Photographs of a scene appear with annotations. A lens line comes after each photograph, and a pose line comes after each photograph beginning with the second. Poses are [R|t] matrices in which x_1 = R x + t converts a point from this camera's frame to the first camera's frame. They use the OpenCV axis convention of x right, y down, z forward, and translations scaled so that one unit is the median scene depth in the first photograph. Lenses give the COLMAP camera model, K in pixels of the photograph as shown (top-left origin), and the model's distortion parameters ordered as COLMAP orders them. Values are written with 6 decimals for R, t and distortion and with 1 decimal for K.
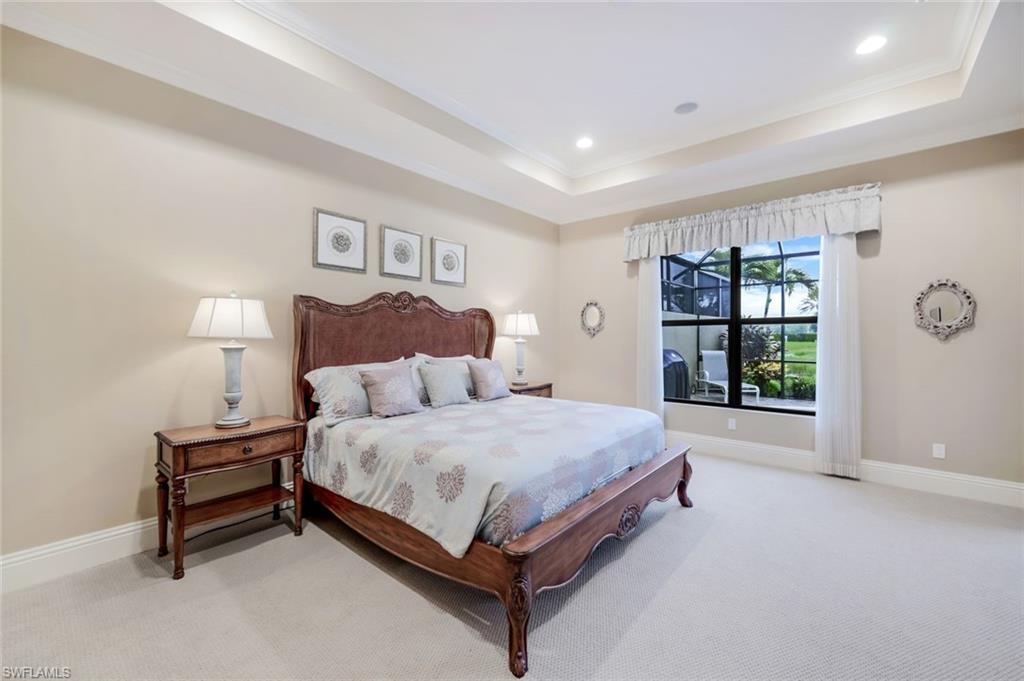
lens RADIAL K [[416.6, 0, 508.2], [0, 416.6, 332.3], [0, 0, 1]] dist [-0.002360, 0.000165]
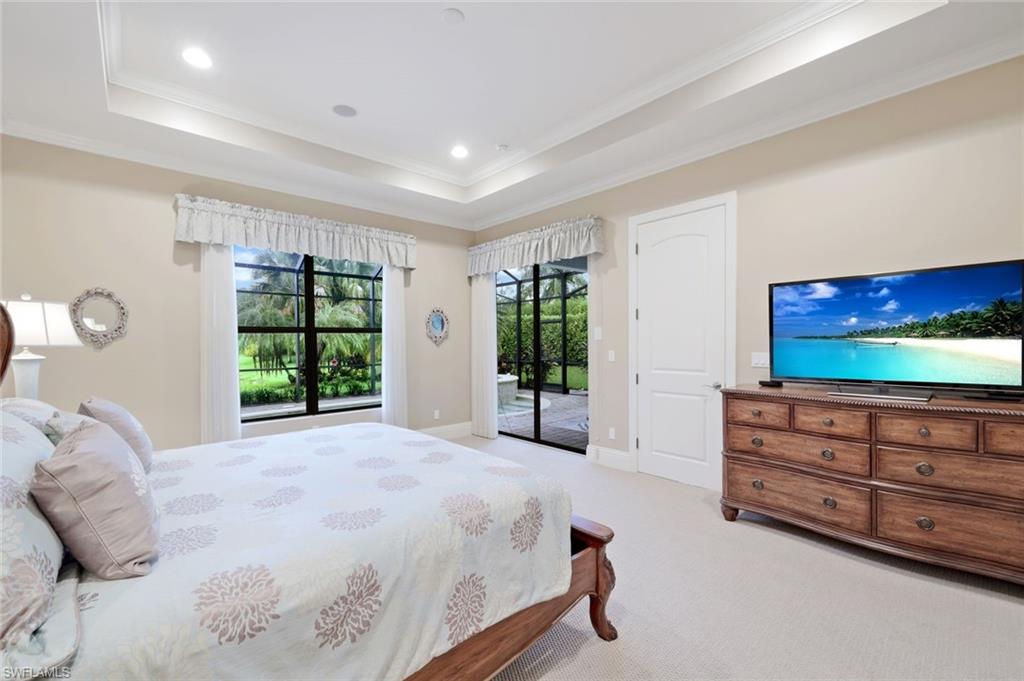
lens RADIAL K [[416.6, 0, 508.3], [0, 416.6, 345.4], [0, 0, 1]] dist [-0.002360, 0.000165]
pose [[0.130930, -0.011900, 0.991320, -0.460559], [0.000617, 0.999929, 0.011922, 0.000673], [-0.991391, -0.000949, 0.130928, 0.454628]]
